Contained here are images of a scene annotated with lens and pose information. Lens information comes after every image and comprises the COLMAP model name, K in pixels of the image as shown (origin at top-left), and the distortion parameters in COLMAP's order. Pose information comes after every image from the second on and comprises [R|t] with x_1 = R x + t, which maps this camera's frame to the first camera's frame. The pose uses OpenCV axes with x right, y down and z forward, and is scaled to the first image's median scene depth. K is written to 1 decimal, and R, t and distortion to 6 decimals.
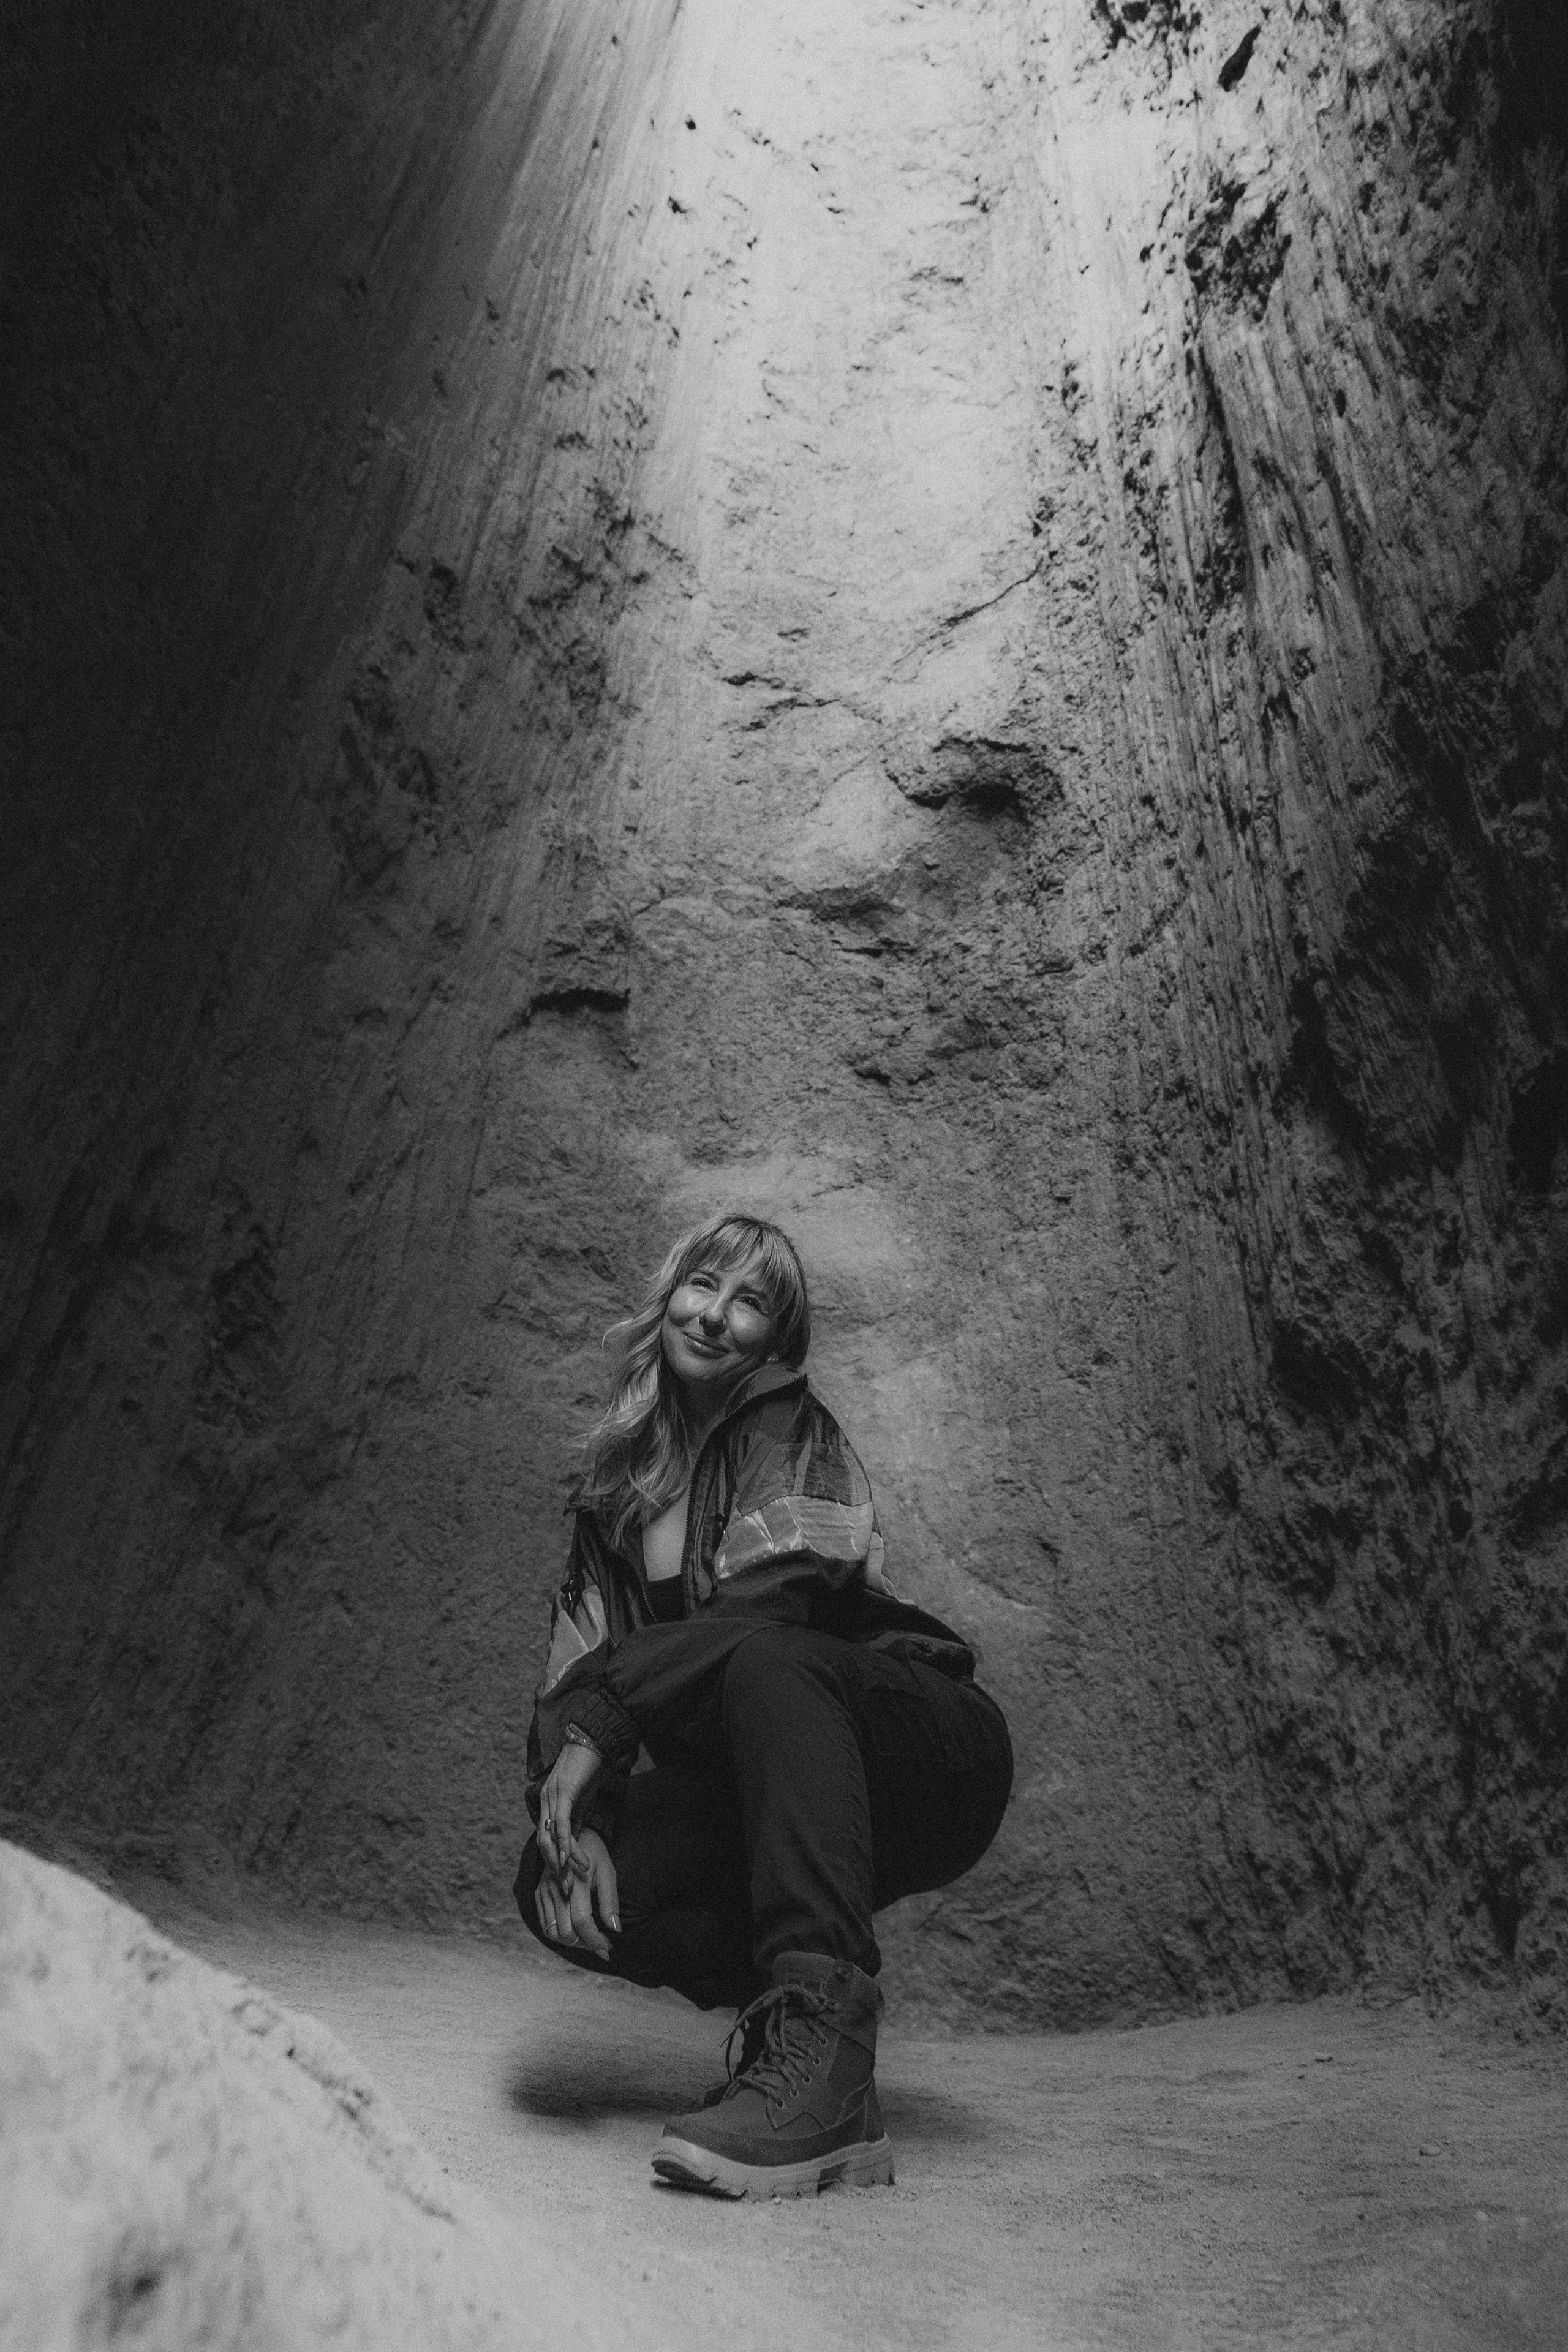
lens RADIAL K [[1763.0, 0, 834.4], [0, 1763.0, 1089.1], [0, 0, 1]] dist [-0.022579, 0.003729]
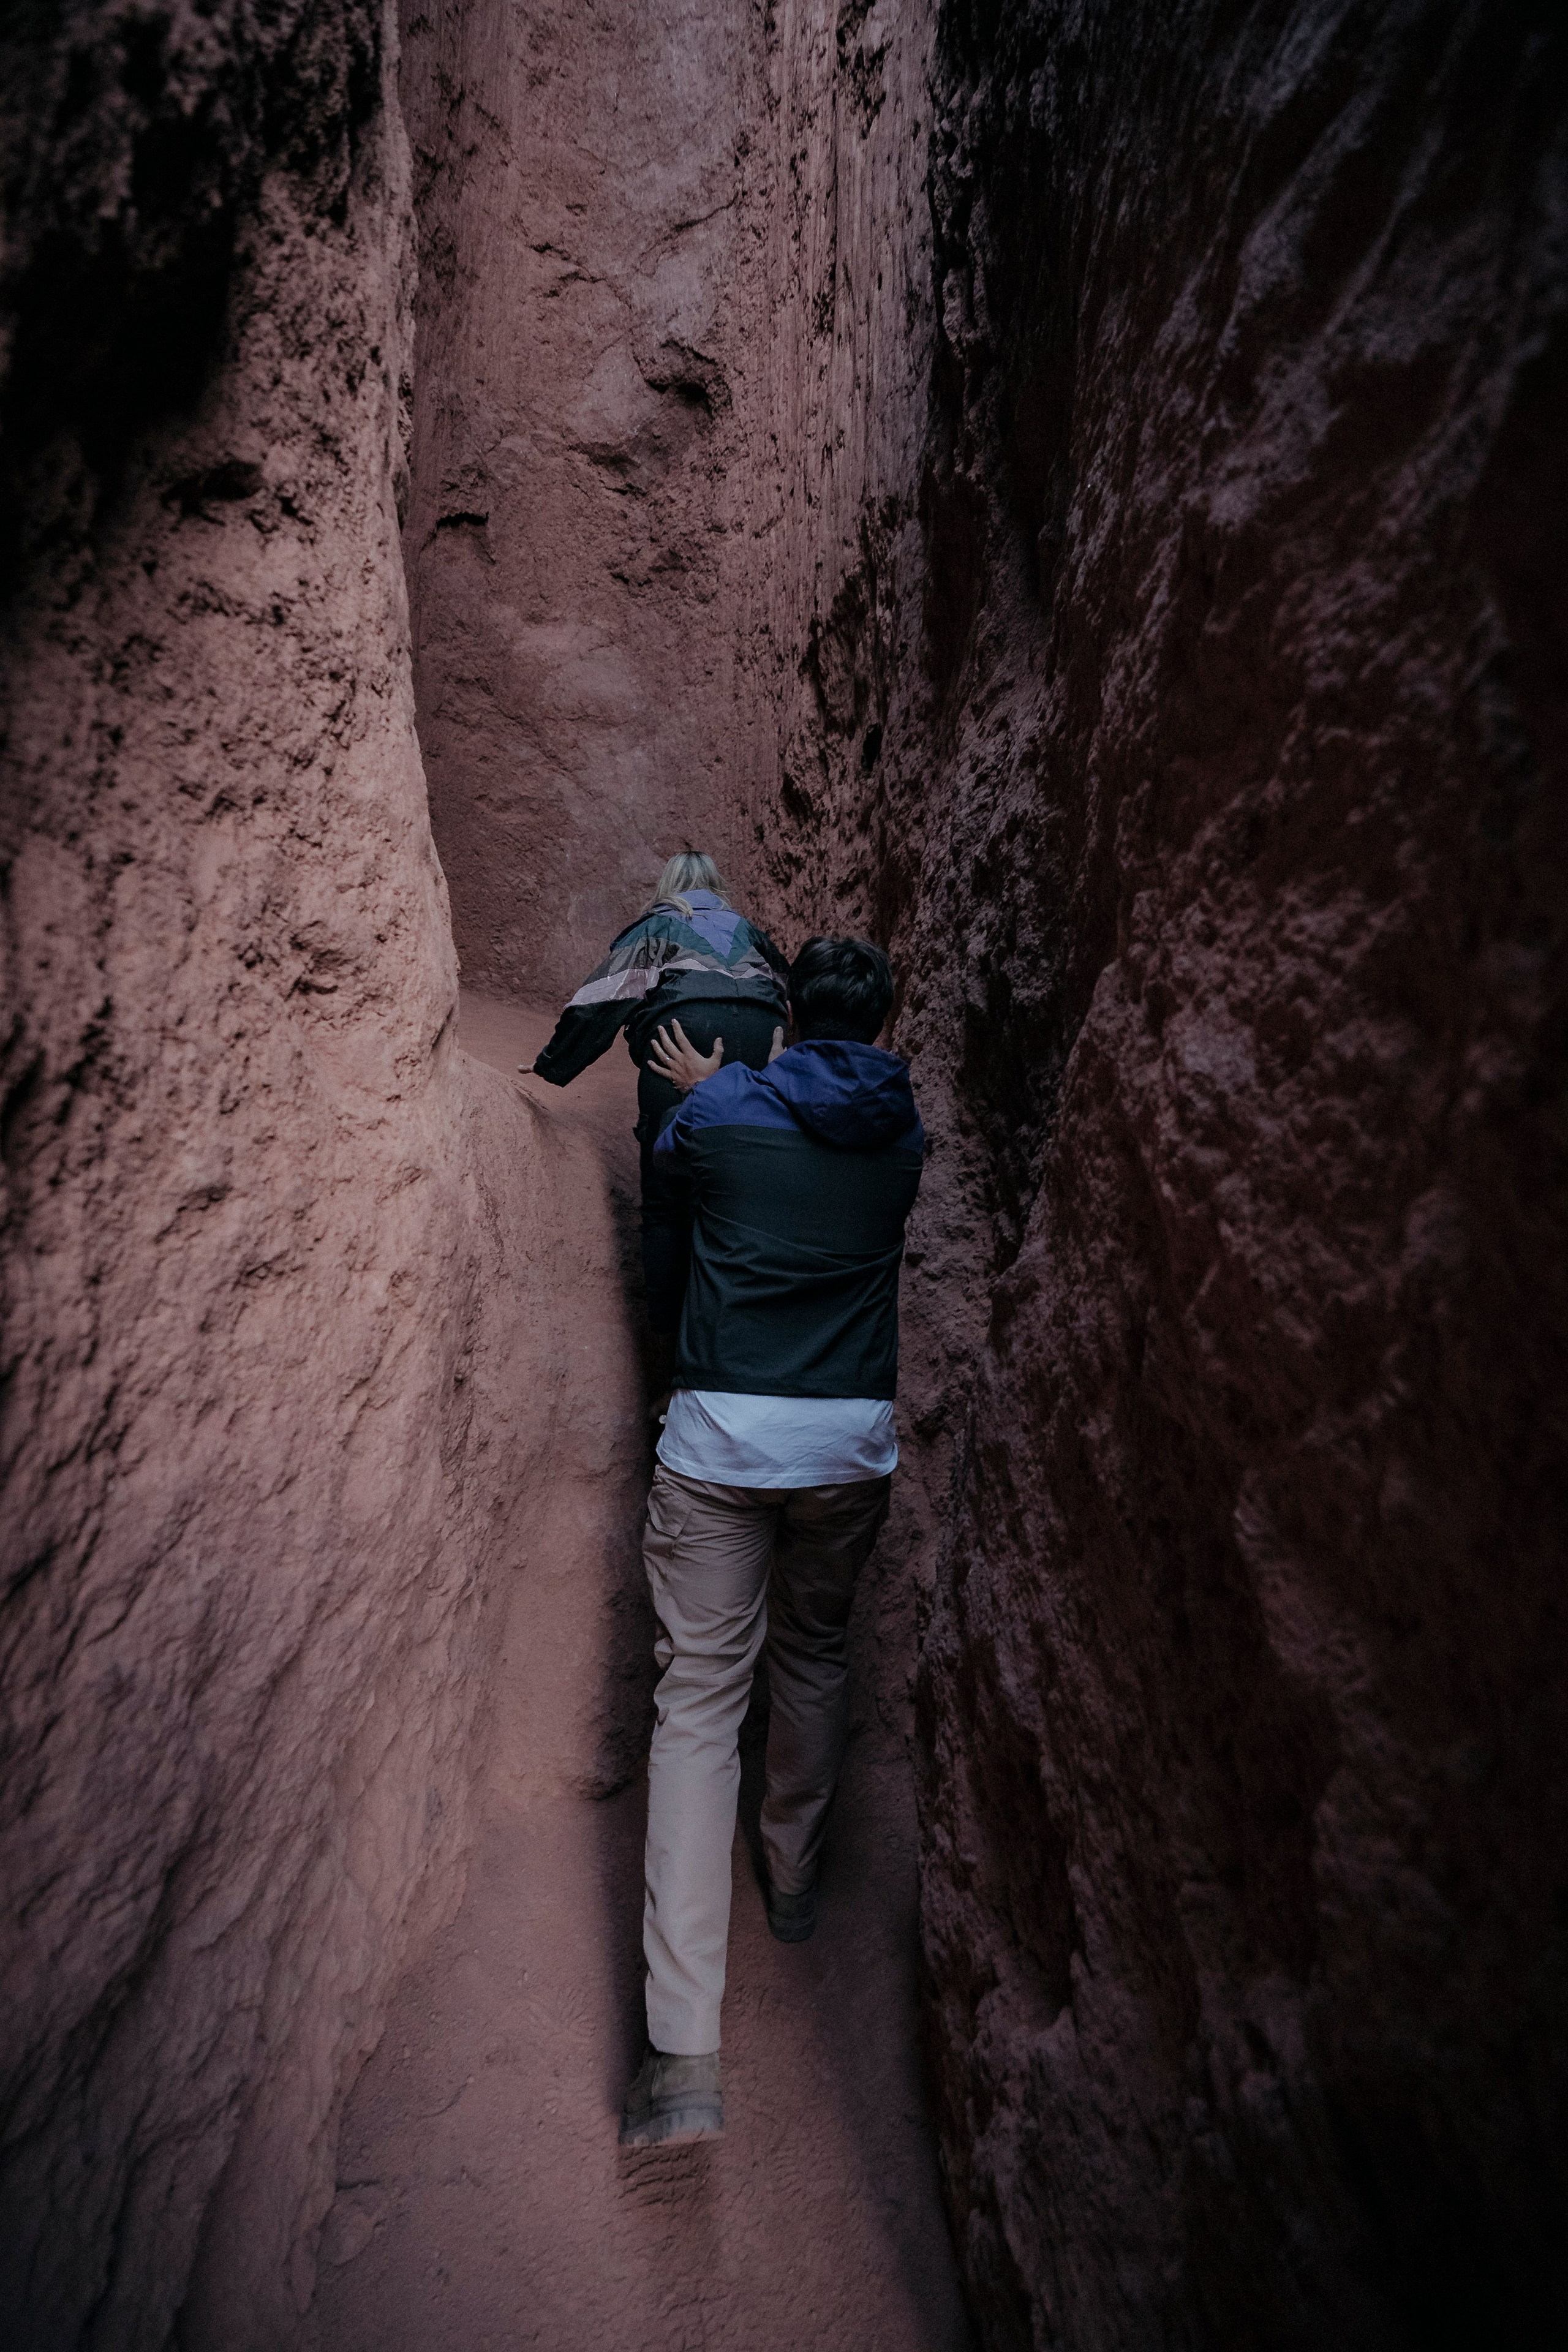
lens RADIAL K [[1133.6, 0, 829.6], [0, 1133.6, 1231.1], [0, 0, 1]] dist [-0.018381, 0.004226]
pose [[0.978072, 0.003370, 0.208242, -0.009490], [-0.141960, 0.742398, 0.654746, -0.355814], [-0.152392, -0.669950, 0.726597, -0.470876]]
